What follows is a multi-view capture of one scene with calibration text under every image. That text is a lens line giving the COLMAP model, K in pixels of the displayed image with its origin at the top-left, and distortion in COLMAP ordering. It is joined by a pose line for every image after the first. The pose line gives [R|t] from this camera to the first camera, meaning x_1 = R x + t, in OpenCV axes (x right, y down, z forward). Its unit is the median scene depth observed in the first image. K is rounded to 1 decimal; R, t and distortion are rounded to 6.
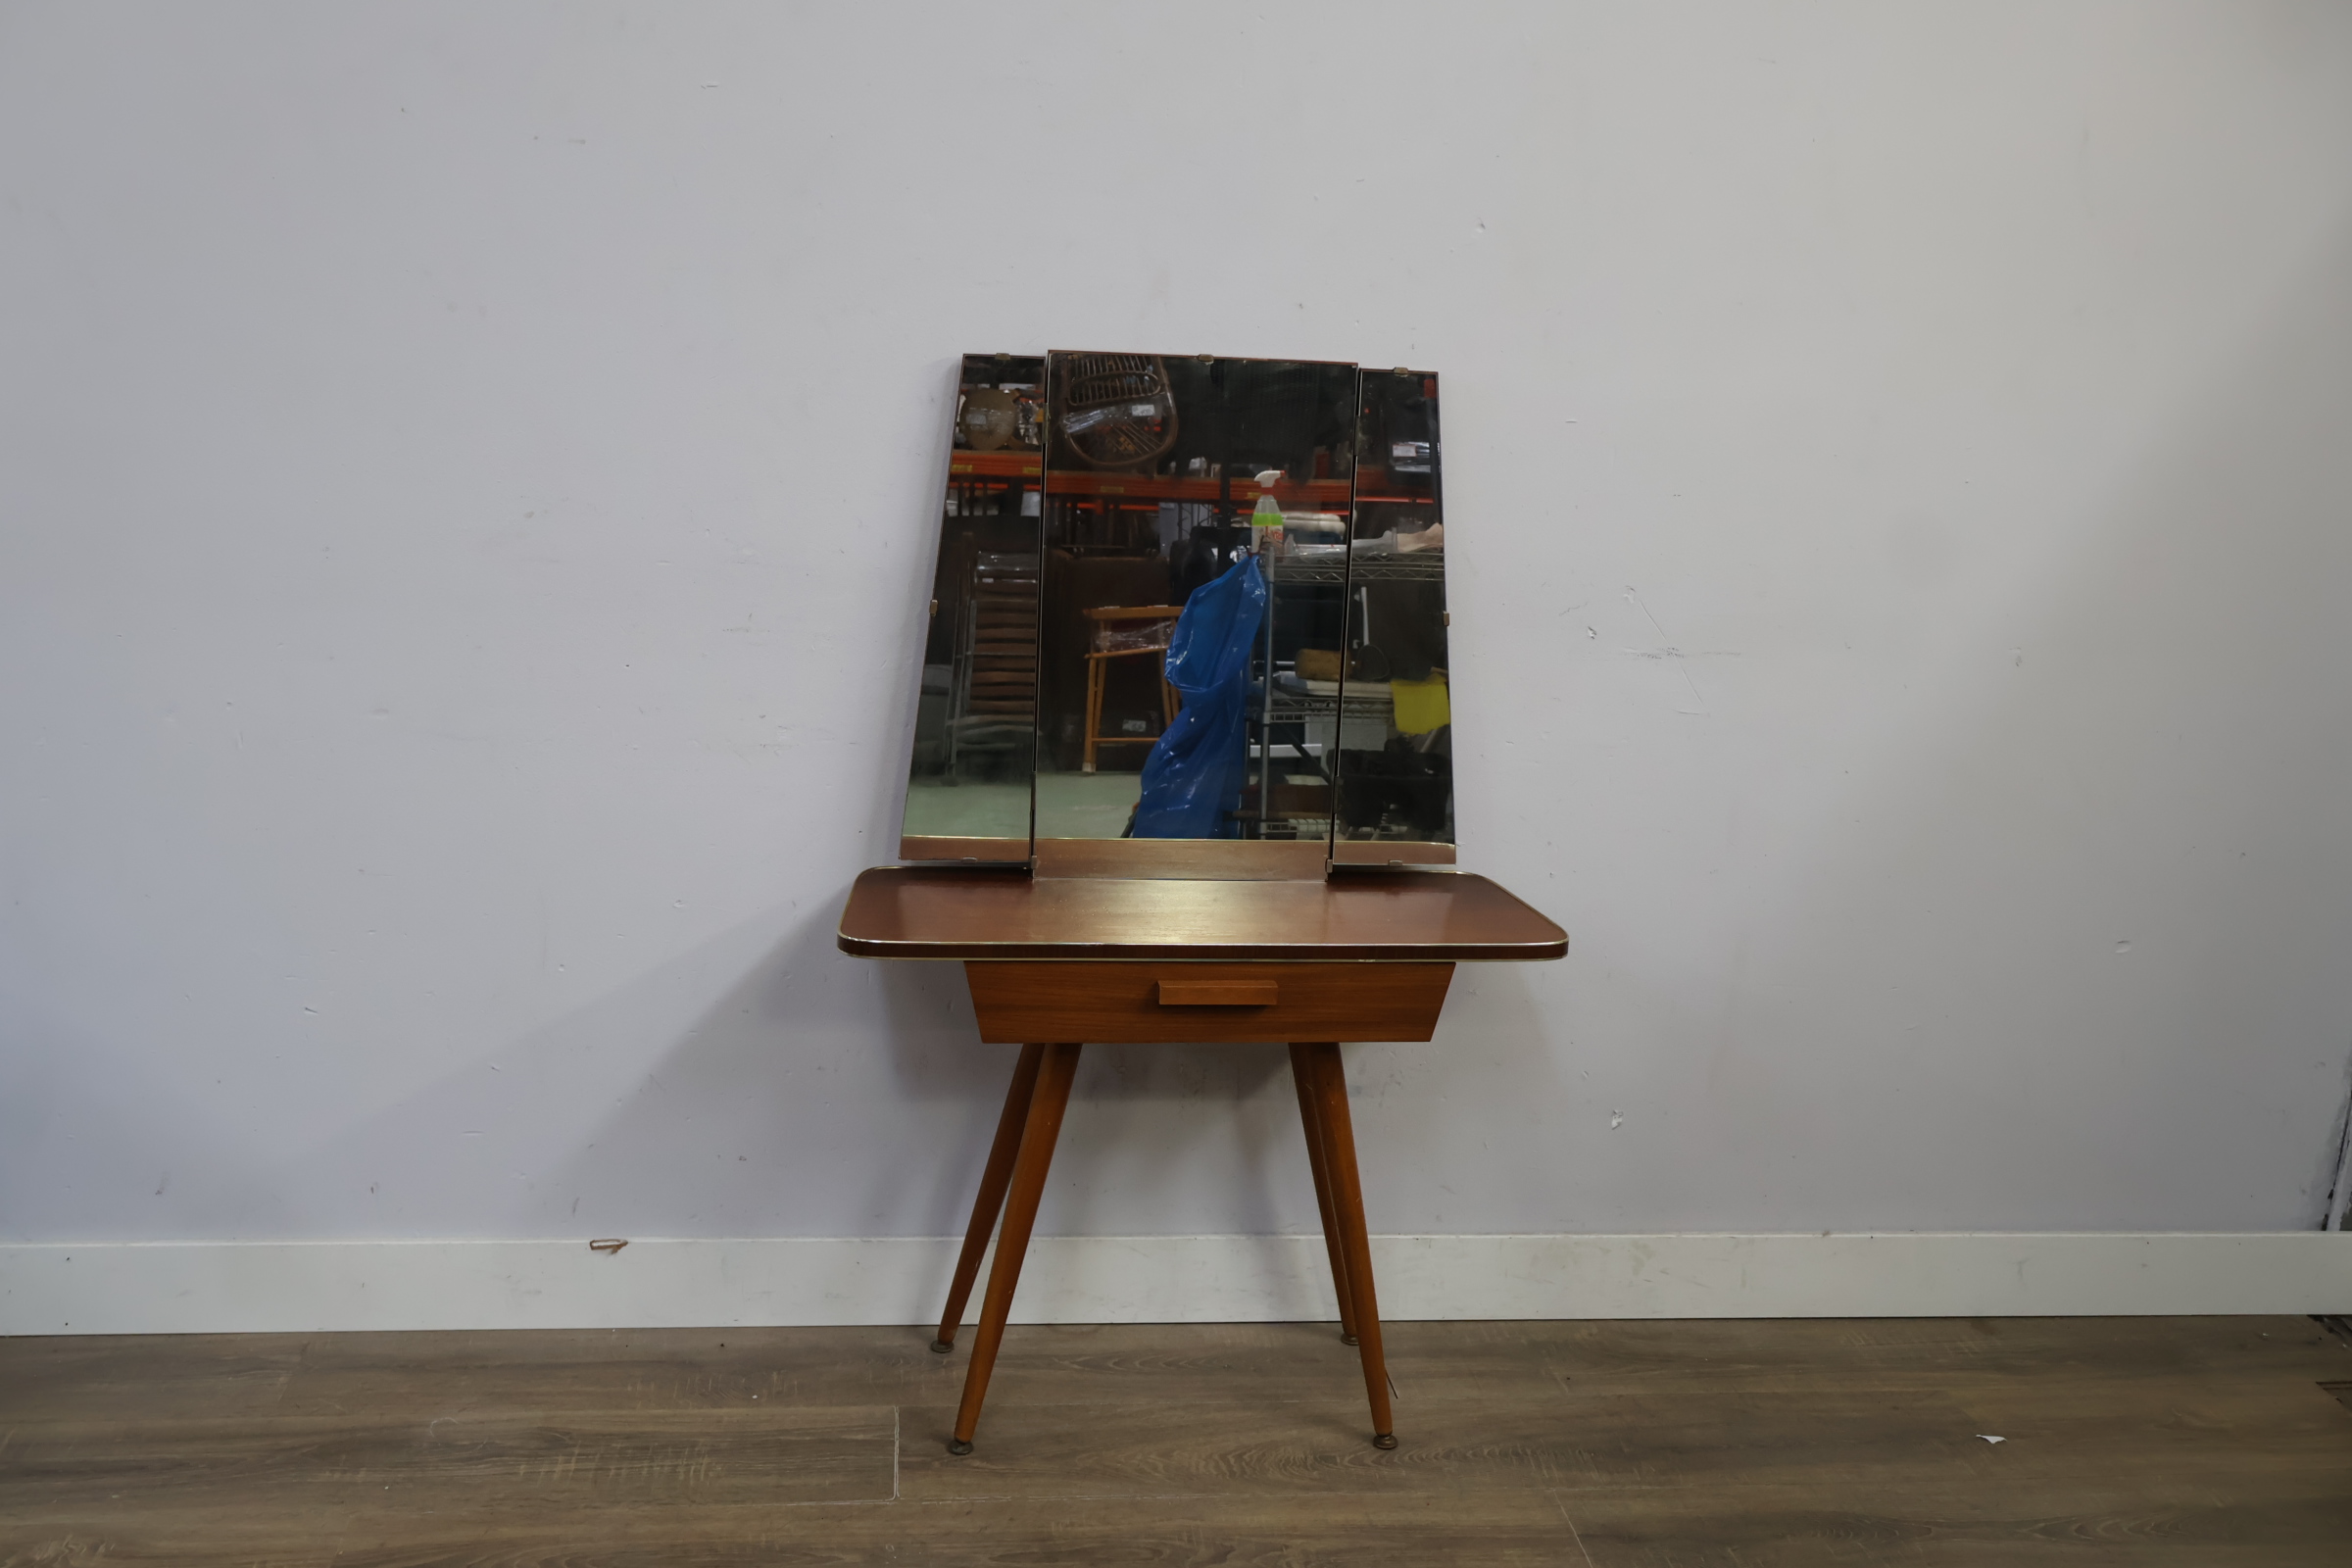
lens RADIAL K [[2140.9, 0, 1167.7], [0, 2140.9, 791.1], [0, 0, 1]] dist [-0.001041, 0.000000]
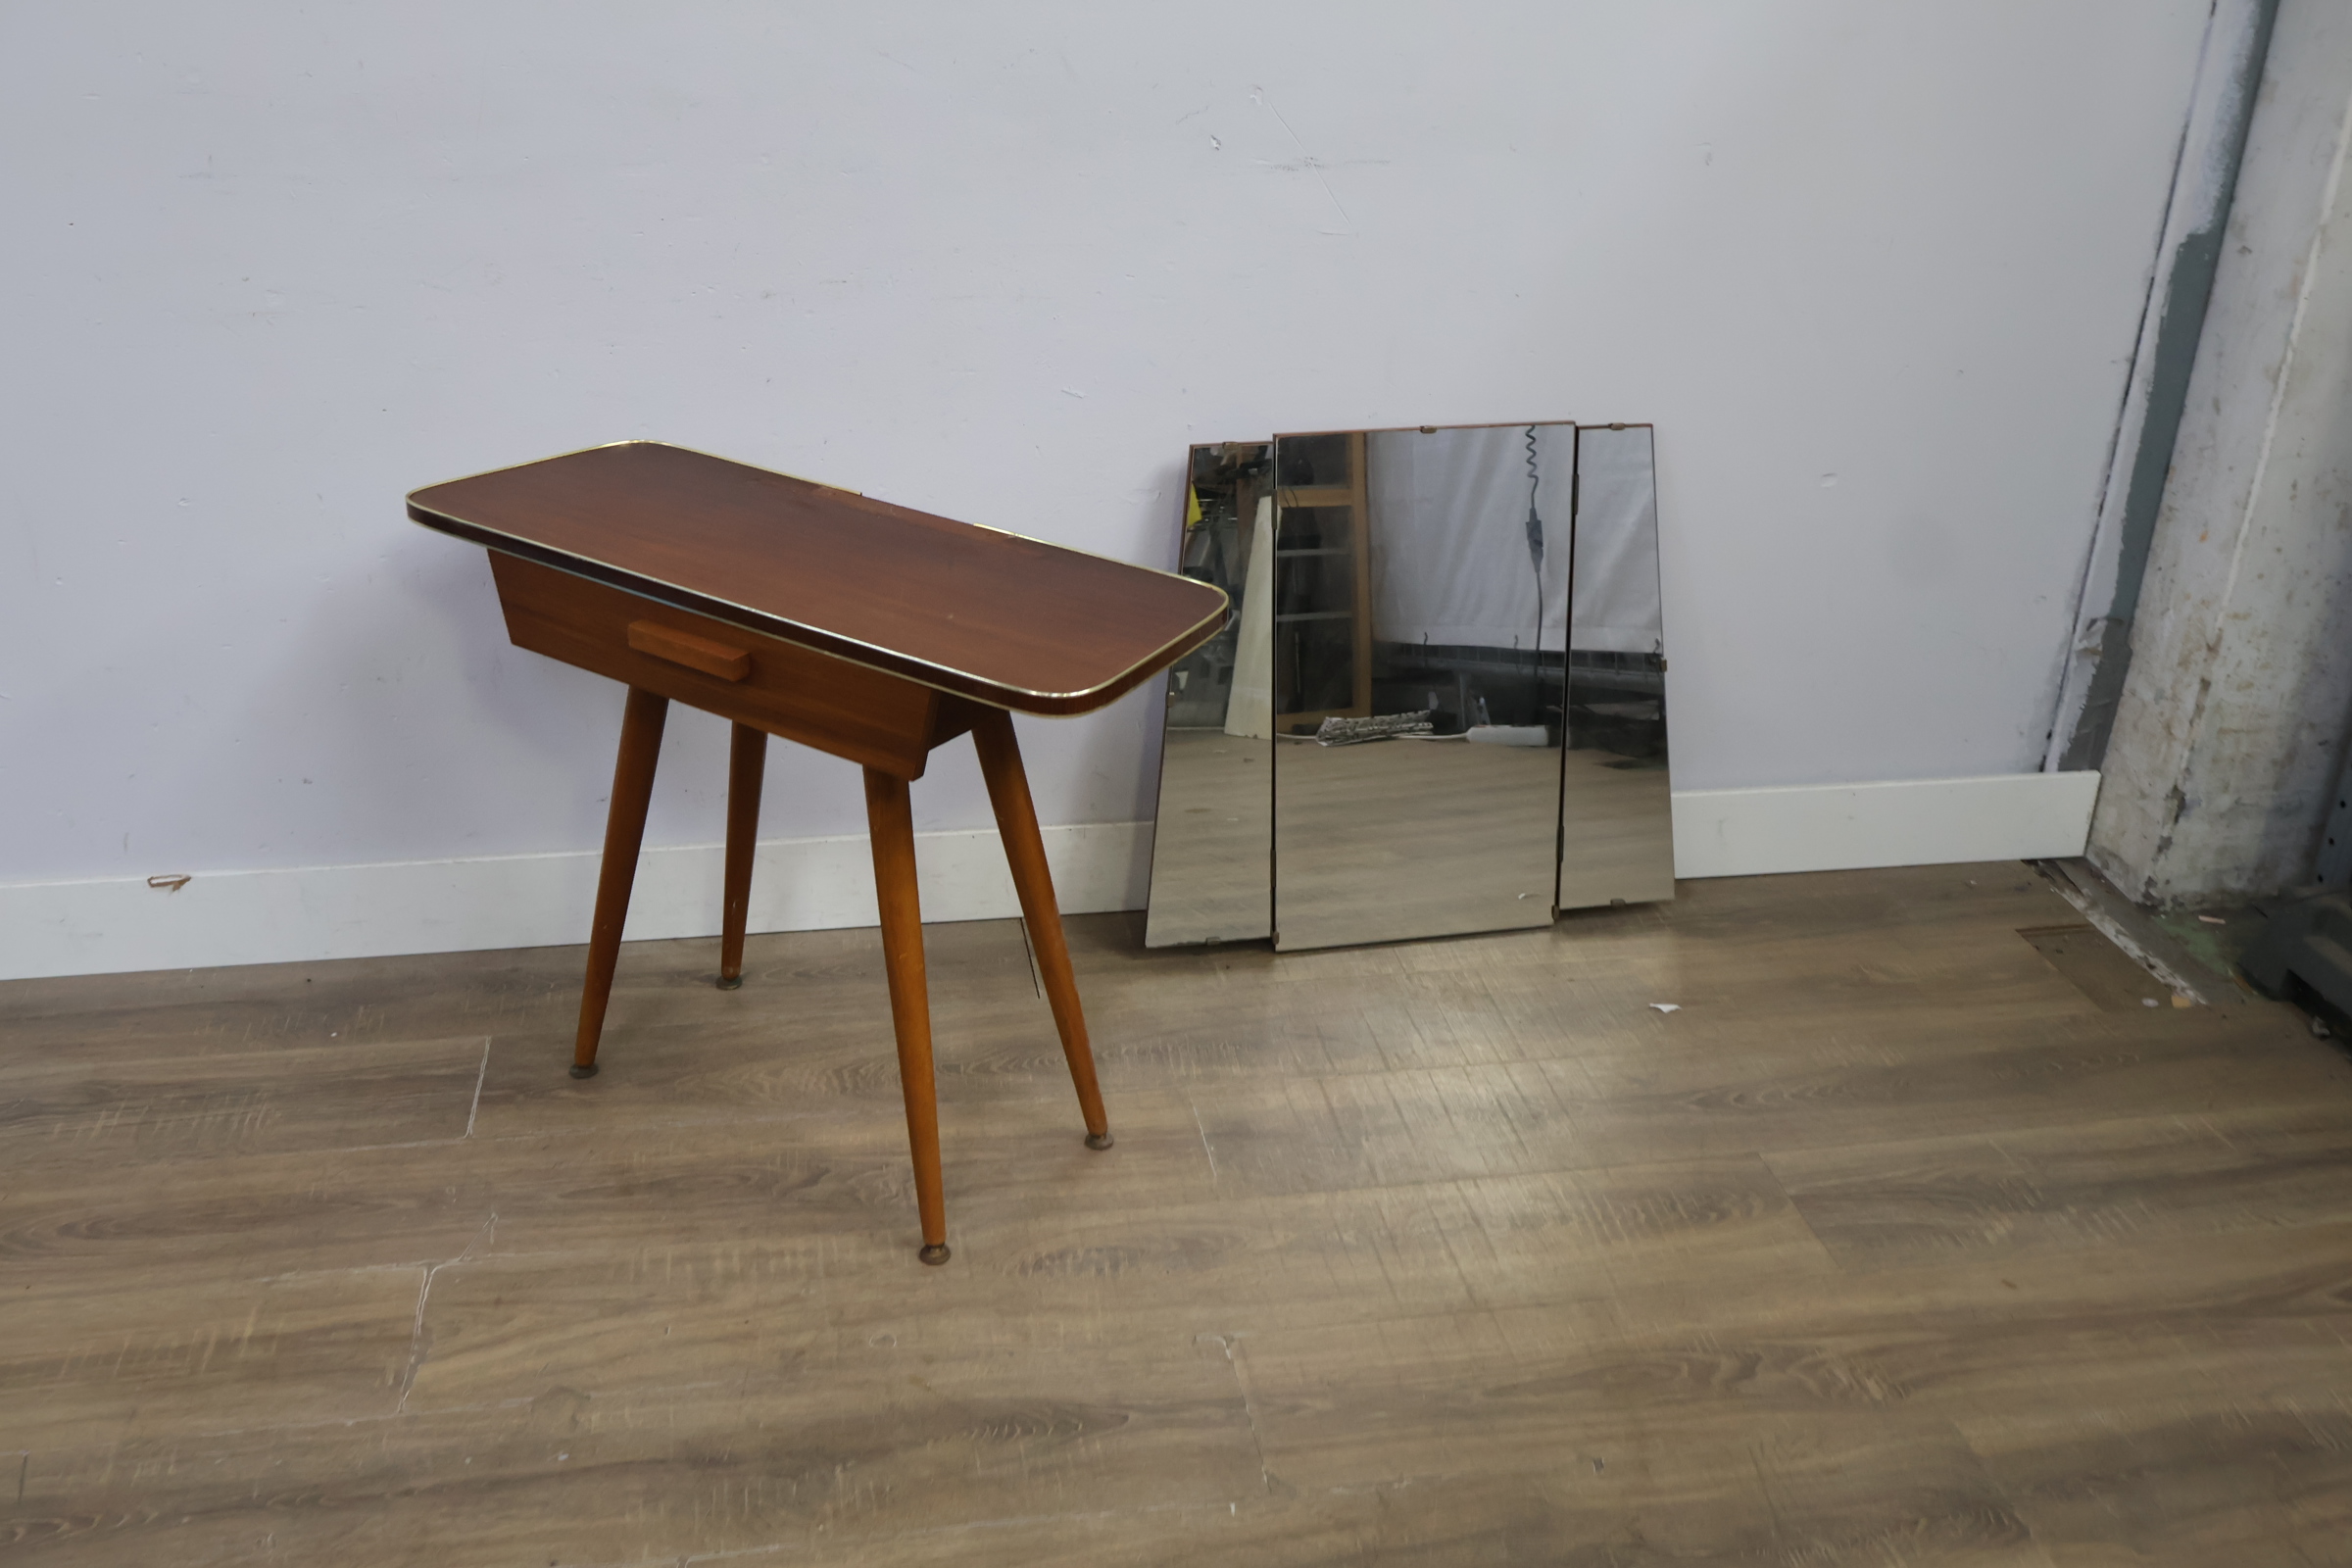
lens RADIAL K [[2140.9, 0, 1165.2], [0, 2140.9, 783.8], [0, 0, 1]] dist [-0.001041, 0.000000]
pose [[0.998254, -0.048009, 0.034411, 0.143476], [0.040425, 0.980050, 0.194594, 0.011890], [-0.043067, -0.192863, 0.980280, 0.102968]]
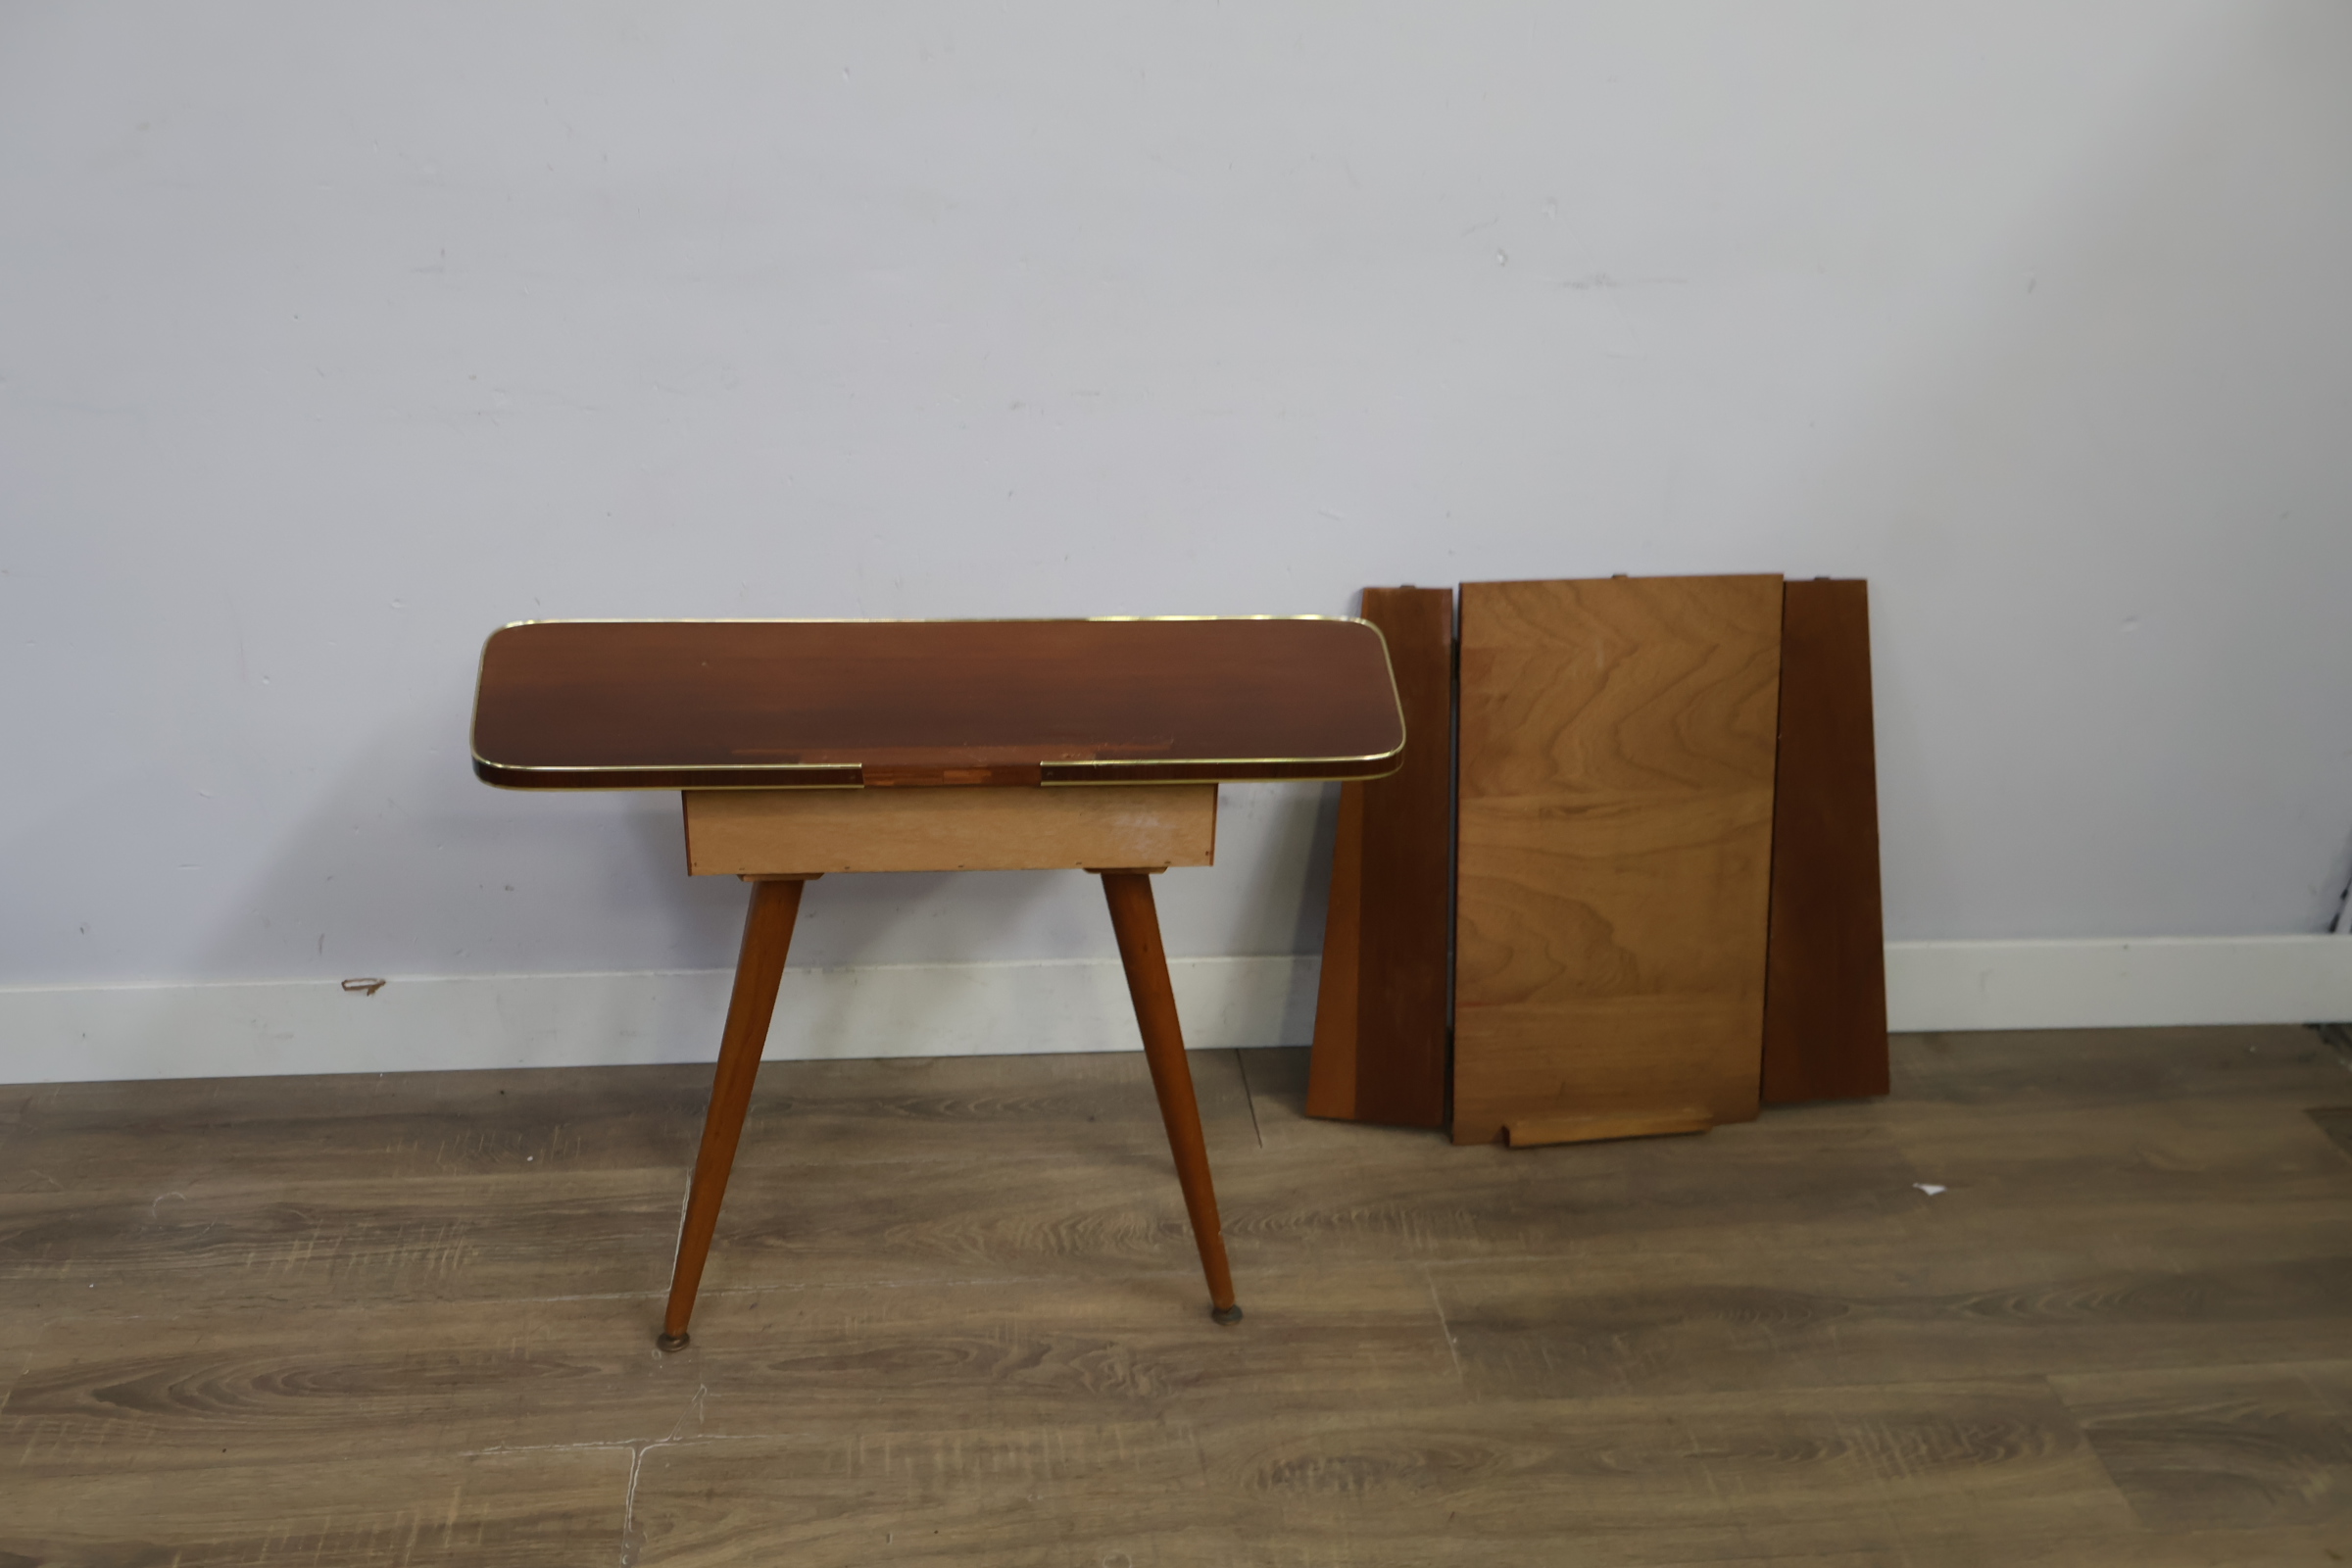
lens RADIAL K [[2140.9, 0, 1177.7], [0, 2140.9, 790.0], [0, 0, 1]] dist [-0.001041, 0.000000]
pose [[0.999938, -0.007024, -0.008623, 0.086454], [0.008745, 0.975600, 0.219382, -0.059463], [0.006871, -0.219444, 0.975601, 0.177679]]
